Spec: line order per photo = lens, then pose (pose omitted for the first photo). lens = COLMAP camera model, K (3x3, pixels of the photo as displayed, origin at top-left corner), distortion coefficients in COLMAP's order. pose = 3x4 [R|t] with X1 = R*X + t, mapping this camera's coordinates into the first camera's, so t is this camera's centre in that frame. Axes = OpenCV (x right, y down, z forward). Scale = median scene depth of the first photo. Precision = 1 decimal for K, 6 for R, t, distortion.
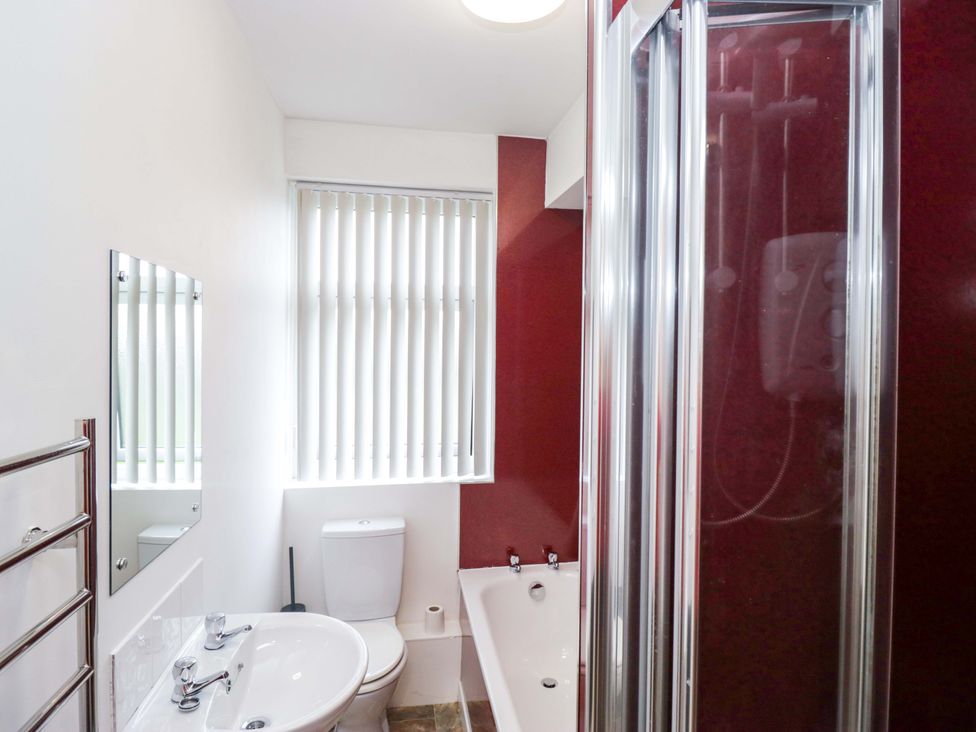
lens RADIAL K [[527.2, 0, 488.5], [0, 527.2, 361.1], [0, 0, 1]] dist [-0.003143, -0.017094]
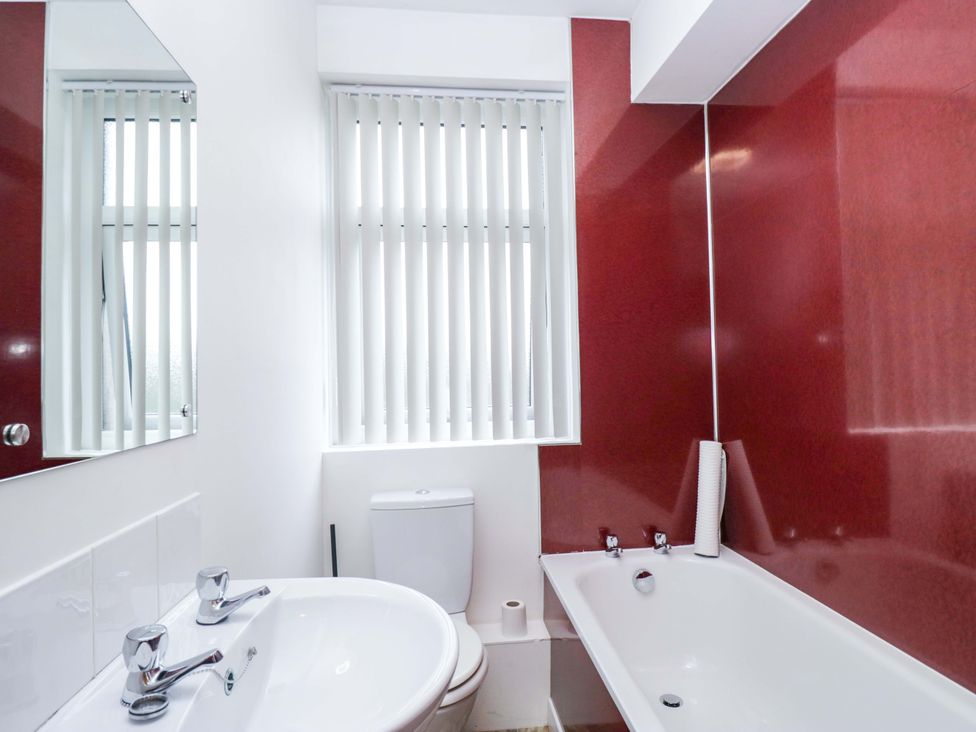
lens RADIAL K [[527.2, 0, 488.5], [0, 527.2, 361.1], [0, 0, 1]] dist [-0.003143, -0.017094]
pose [[0.997094, -0.033096, -0.068613, -0.073373], [0.030131, 0.998585, -0.043814, 0.142425], [0.069966, 0.041619, 0.996681, 0.201316]]
